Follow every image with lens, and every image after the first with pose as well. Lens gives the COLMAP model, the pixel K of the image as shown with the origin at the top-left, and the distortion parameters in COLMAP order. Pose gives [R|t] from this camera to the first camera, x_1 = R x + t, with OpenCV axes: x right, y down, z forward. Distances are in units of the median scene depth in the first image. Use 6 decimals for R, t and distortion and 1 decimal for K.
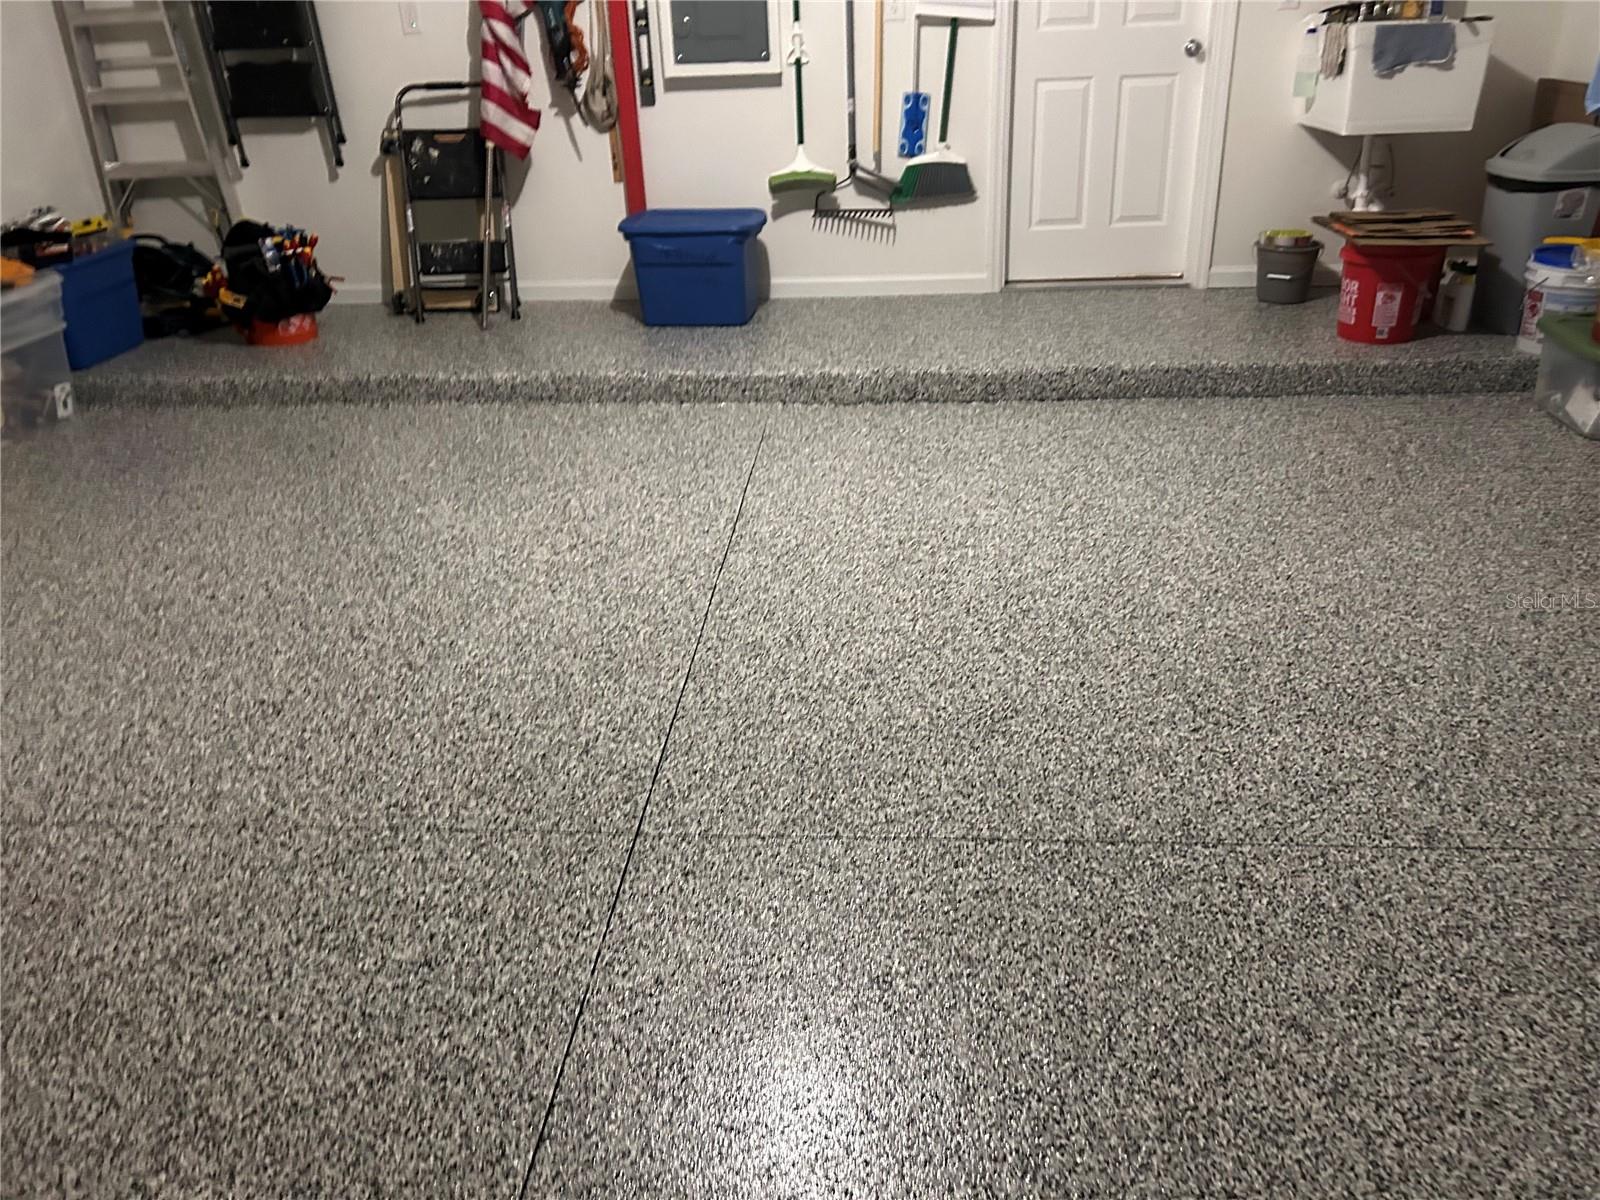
lens RADIAL K [[1210.5, 0, 800.0], [0, 1210.5, 600.0], [0, 0, 1]] dist [0.010291, -0.009656]
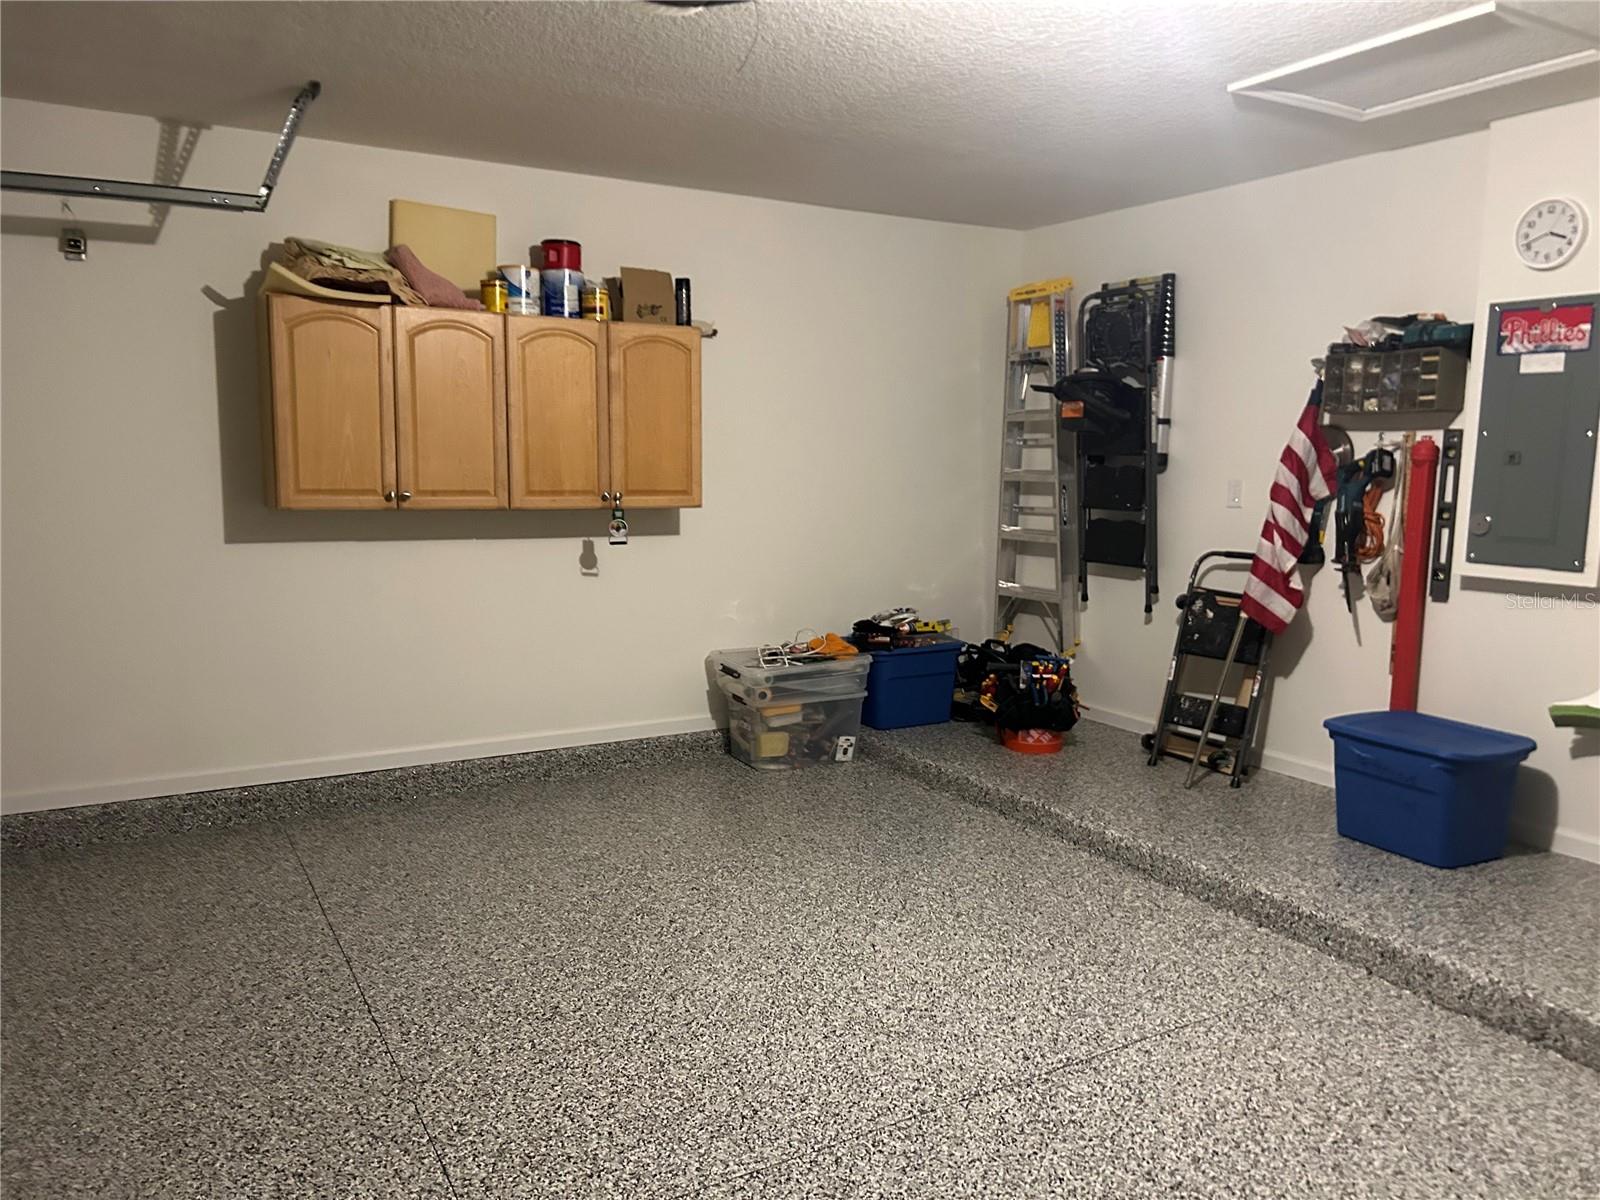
lens RADIAL K [[1185.6, 0, 800.0], [0, 1185.6, 600.0], [0, 0, 1]] dist [0.002676, 0.005510]
pose [[0.567538, 0.140735, -0.811230, 0.339939], [-0.392603, 0.912313, -0.116396, -0.138146], [0.723715, 0.384551, 0.573025, 0.186676]]
